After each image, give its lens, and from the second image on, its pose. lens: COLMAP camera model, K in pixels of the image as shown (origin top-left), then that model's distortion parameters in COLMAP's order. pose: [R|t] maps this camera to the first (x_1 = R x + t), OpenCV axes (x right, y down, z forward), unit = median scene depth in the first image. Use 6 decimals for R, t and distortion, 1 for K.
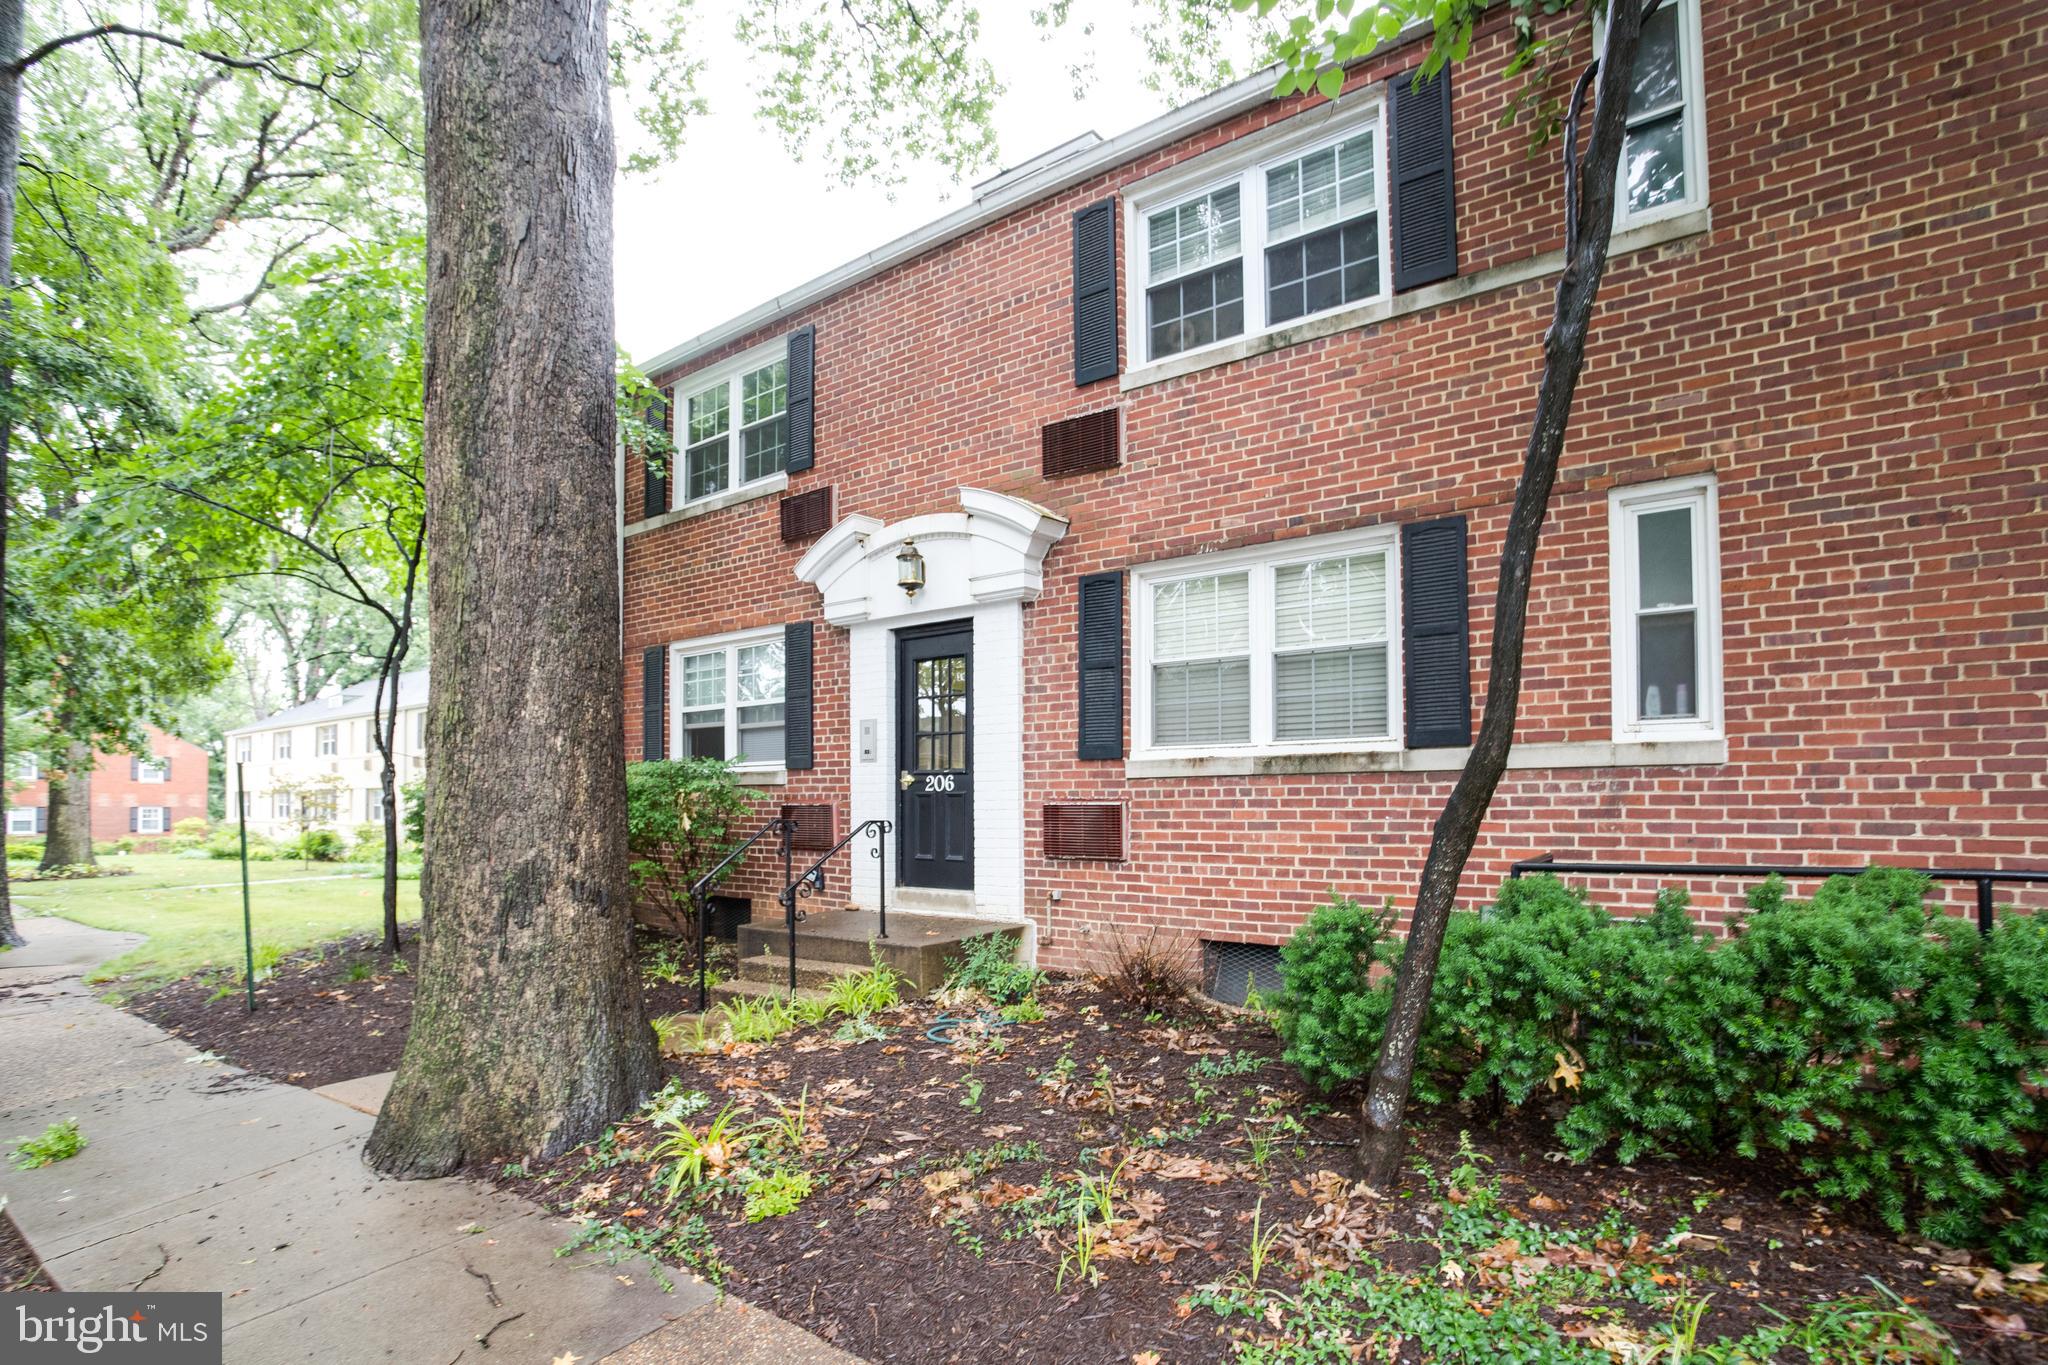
lens RADIAL K [[997.4, 0, 1024.0], [0, 997.4, 682.5], [0, 0, 1]] dist [-0.060625, 0.033057]
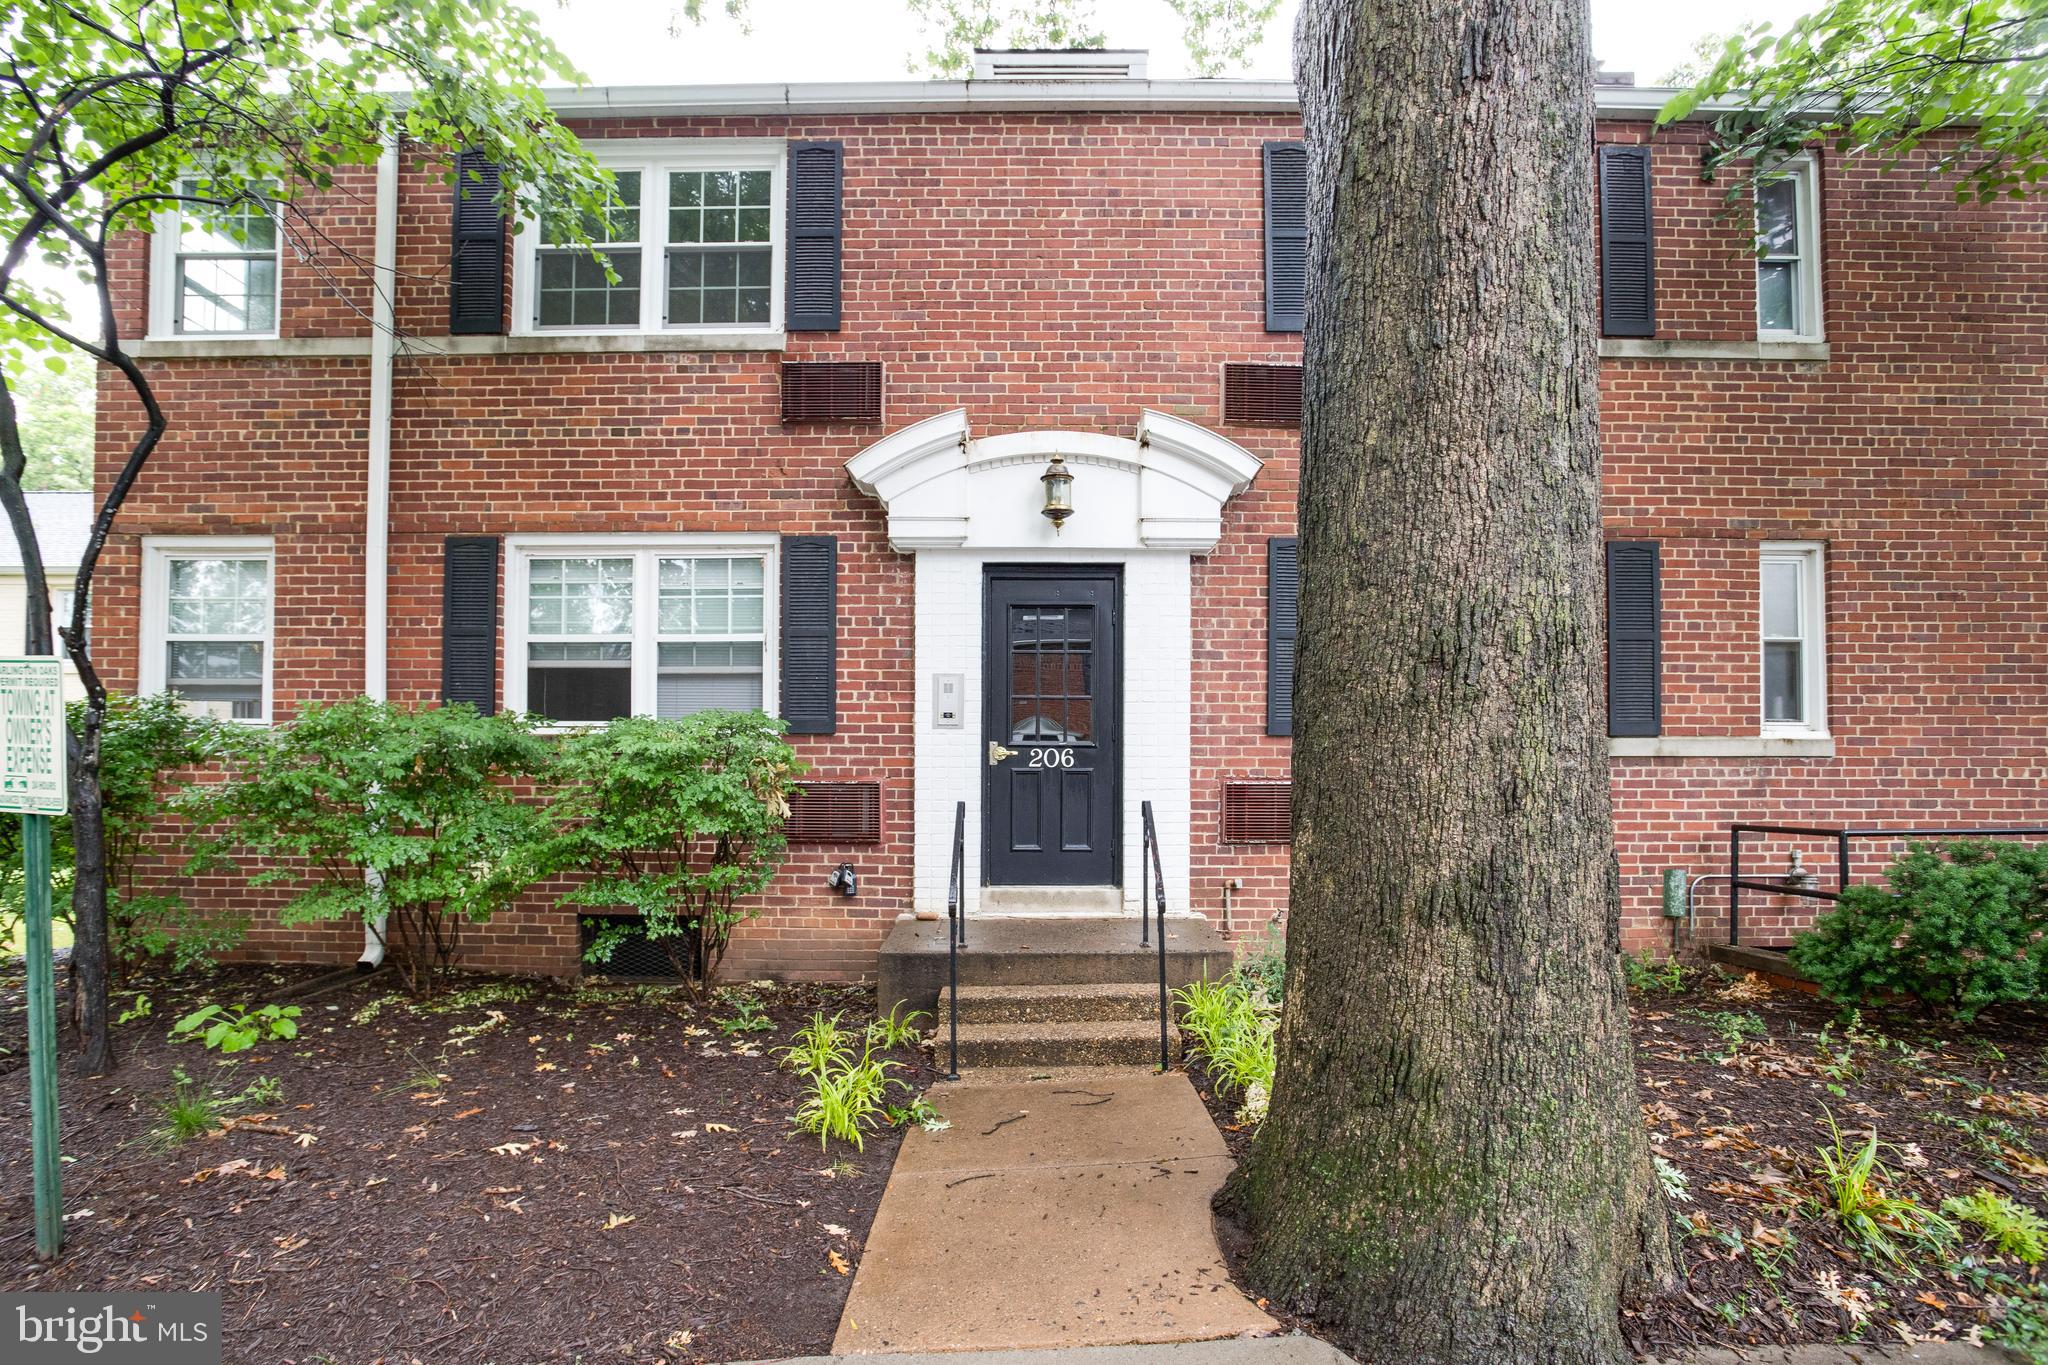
lens RADIAL K [[918.4, 0, 1023.8], [0, 918.4, 698.8], [0, 0, 1]] dist [-0.049187, 0.021267]
pose [[0.801479, 0.060328, 0.594972, -0.624130], [-0.077287, 0.997004, 0.003019, 0.057849], [-0.593007, -0.048403, 0.803741, 0.451156]]
